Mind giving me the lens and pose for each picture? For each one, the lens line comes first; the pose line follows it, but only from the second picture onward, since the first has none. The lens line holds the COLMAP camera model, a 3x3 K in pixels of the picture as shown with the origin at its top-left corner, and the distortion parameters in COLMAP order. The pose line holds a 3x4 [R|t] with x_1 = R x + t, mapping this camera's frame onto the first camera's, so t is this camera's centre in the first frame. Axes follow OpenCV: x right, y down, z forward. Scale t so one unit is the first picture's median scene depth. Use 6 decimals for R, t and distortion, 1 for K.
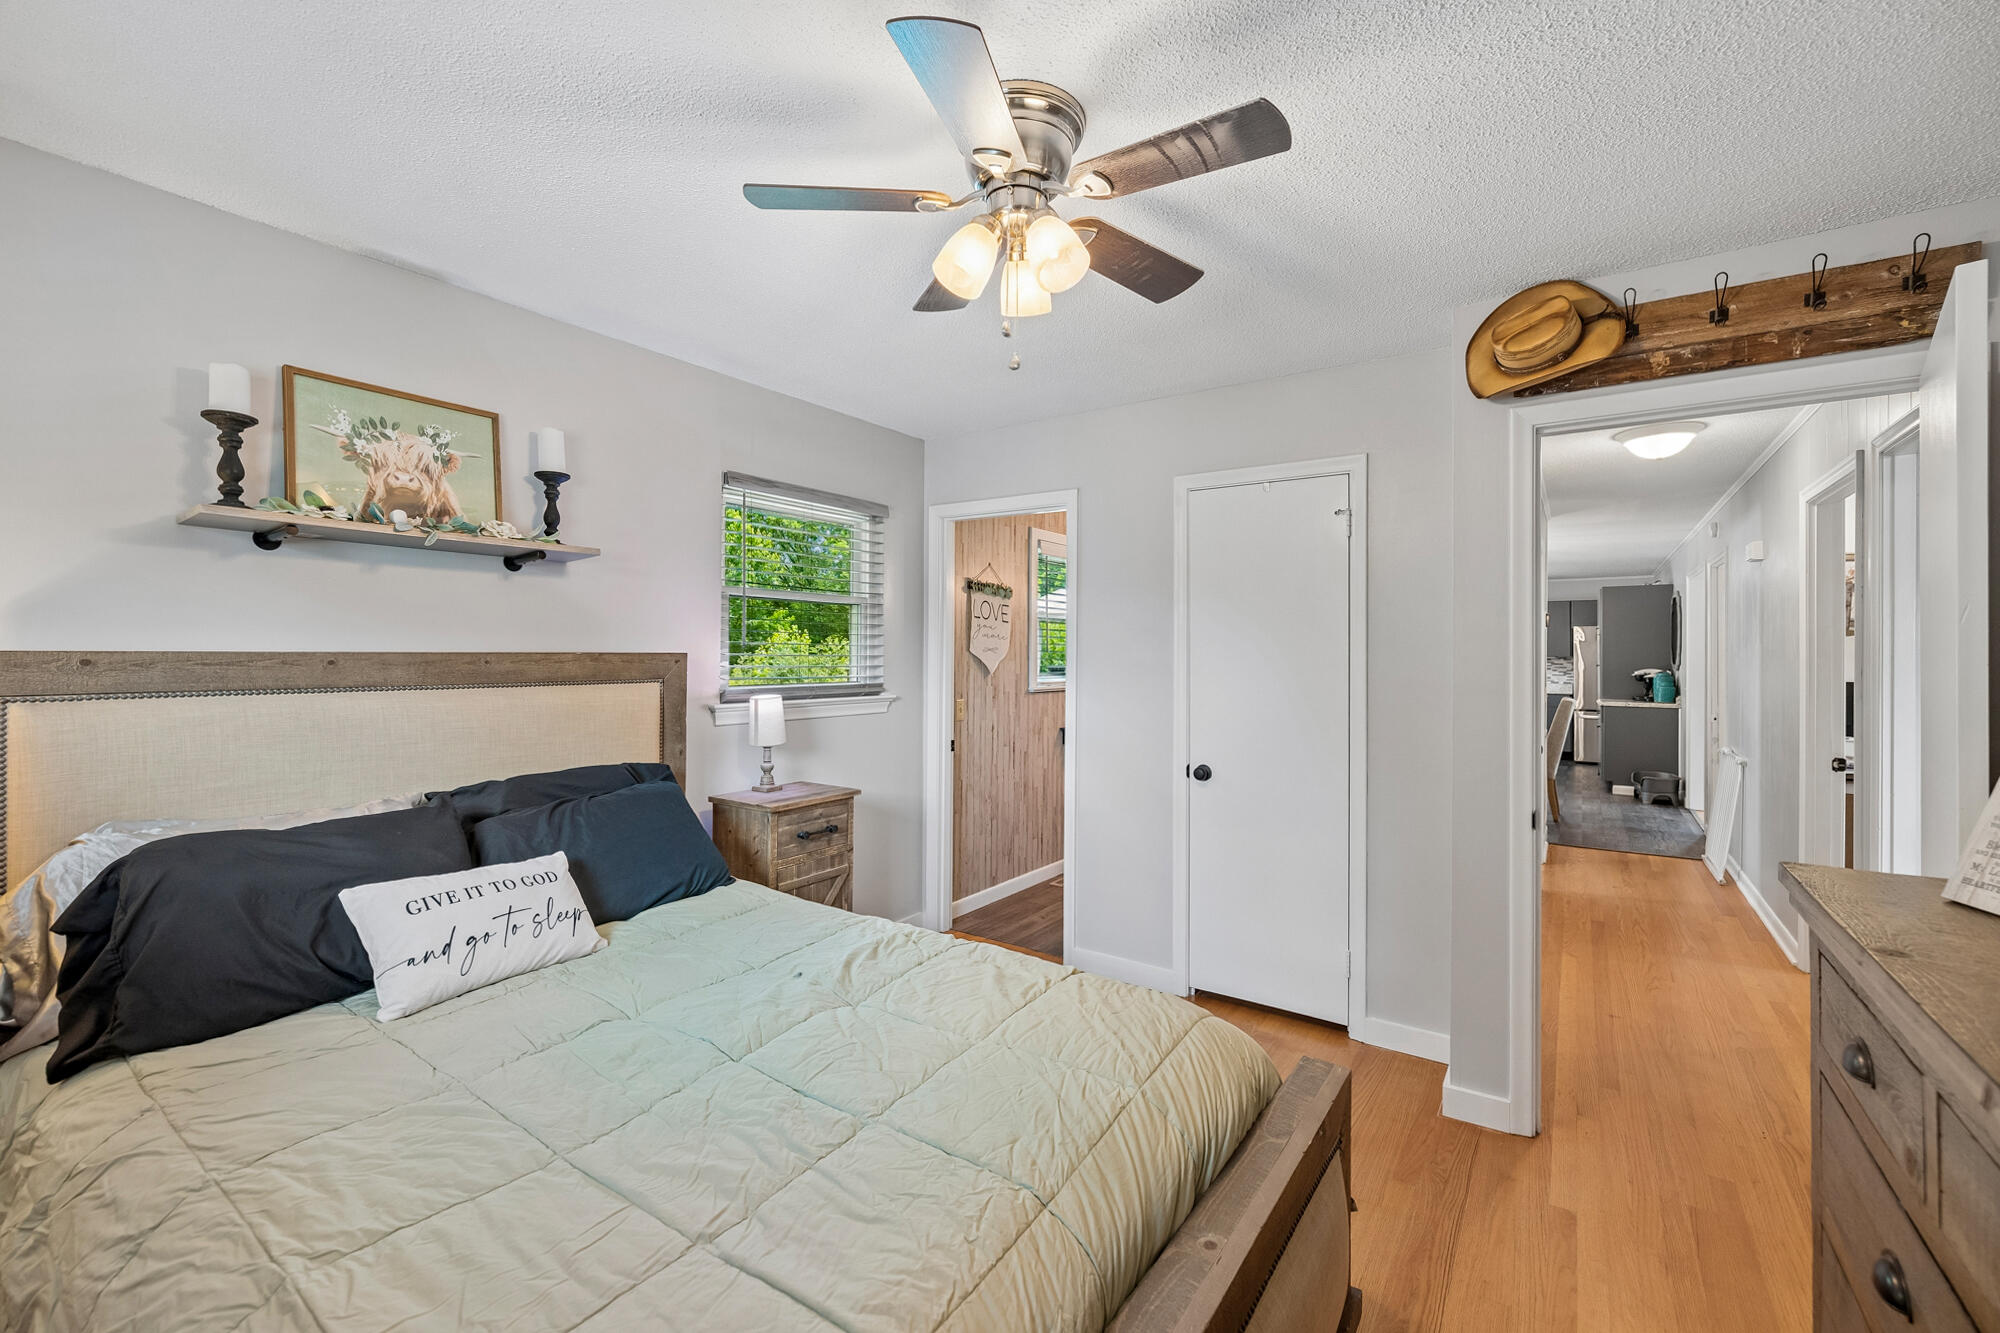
lens RADIAL K [[841.1, 0, 996.8], [0, 841.1, 660.6], [0, 0, 1]] dist [0.003859, 0.000278]
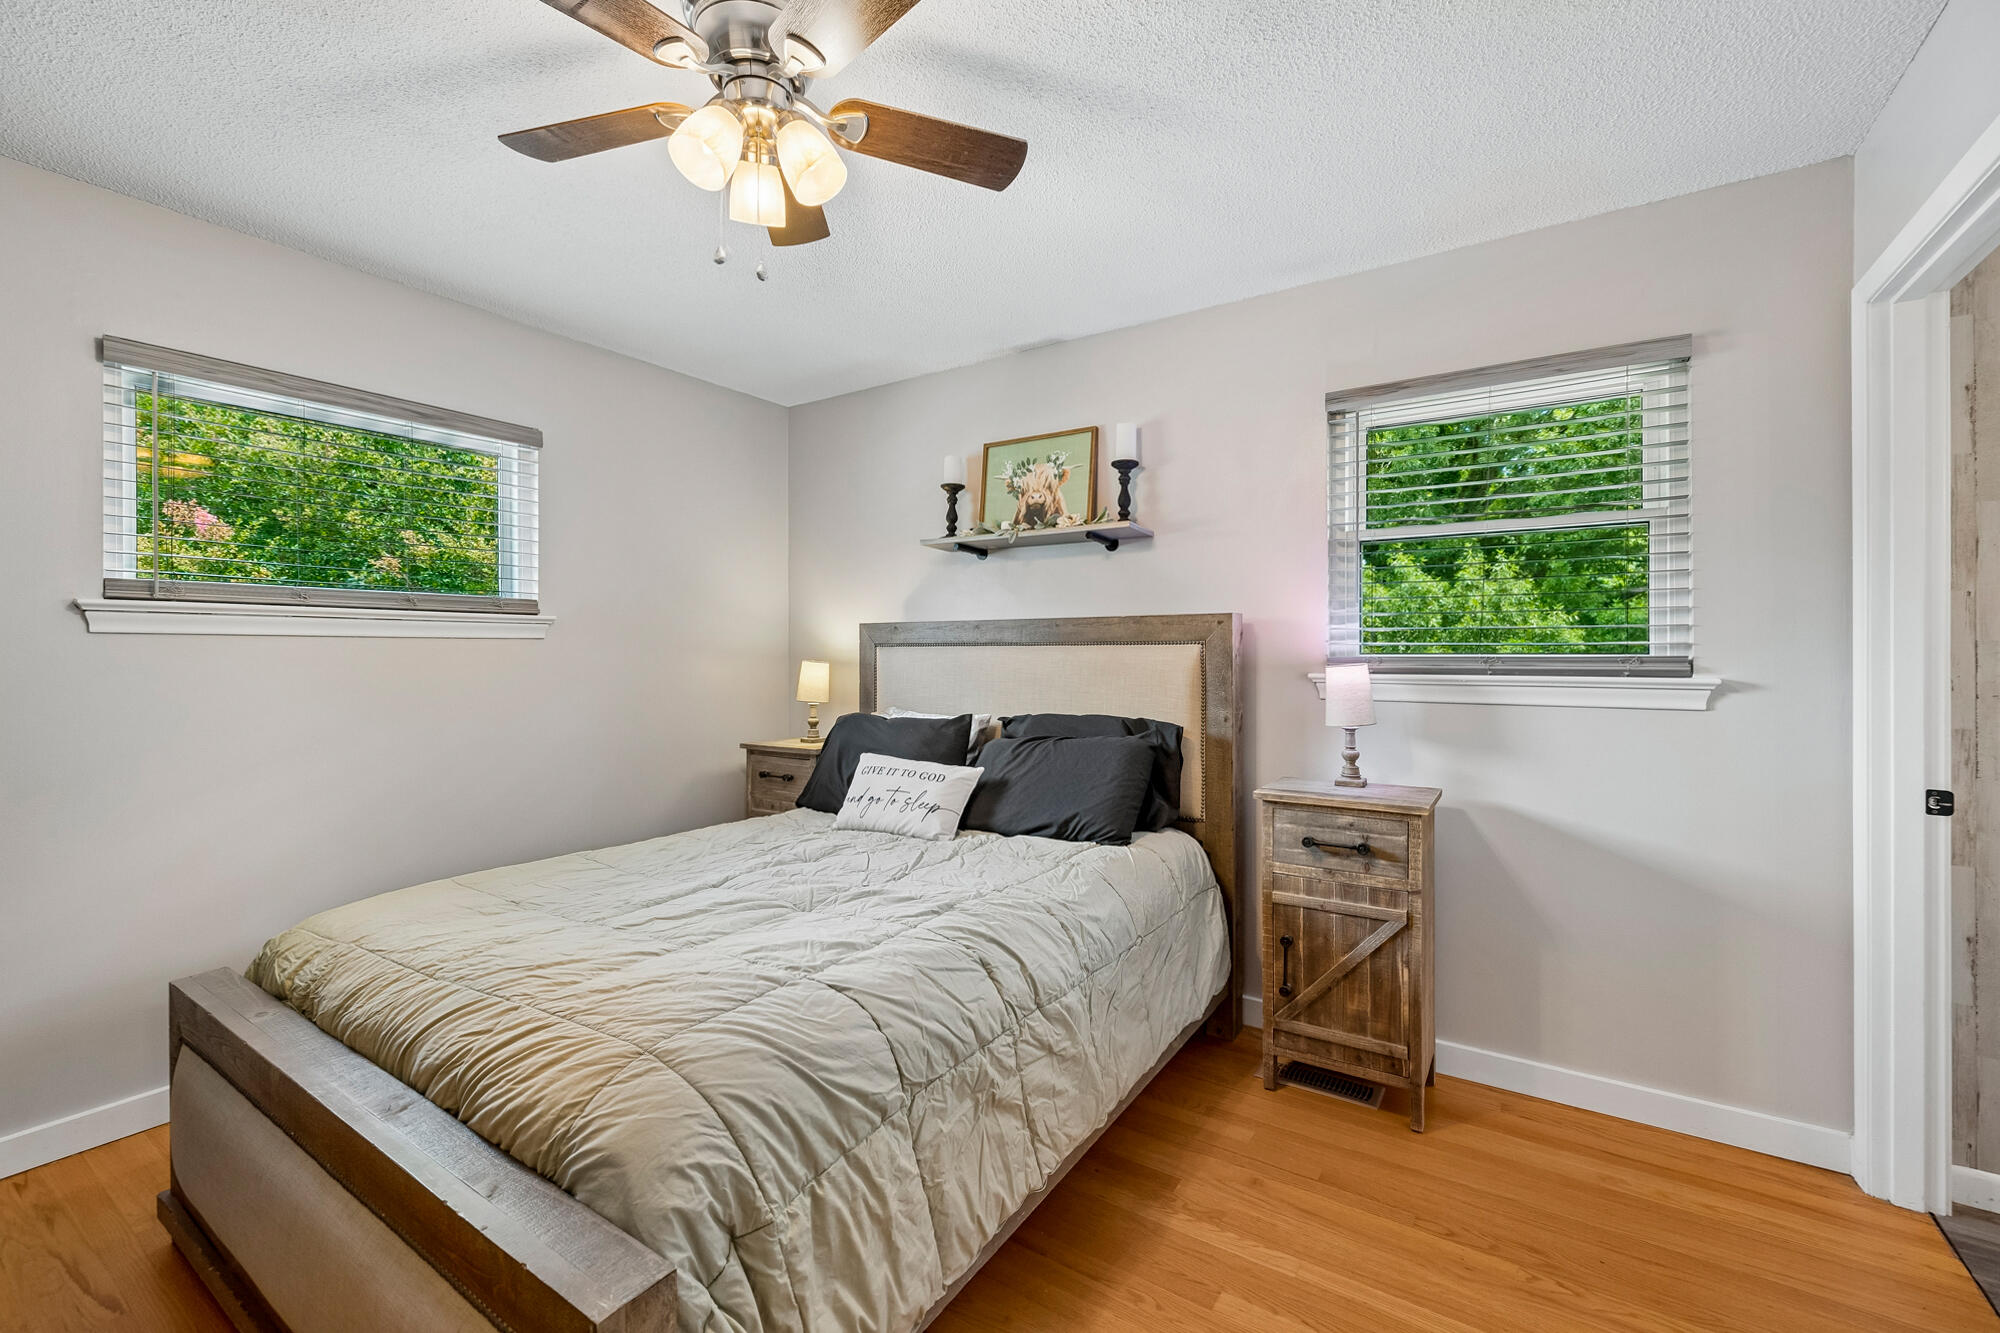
lens RADIAL K [[841.1, 0, 994.4], [0, 841.1, 653.9], [0, 0, 1]] dist [0.003859, 0.000278]
pose [[0.012031, -0.000648, -0.999927, 0.686113], [-0.006646, 0.999978, -0.000728, 0.047485], [0.999906, 0.006654, 0.012026, 0.890353]]
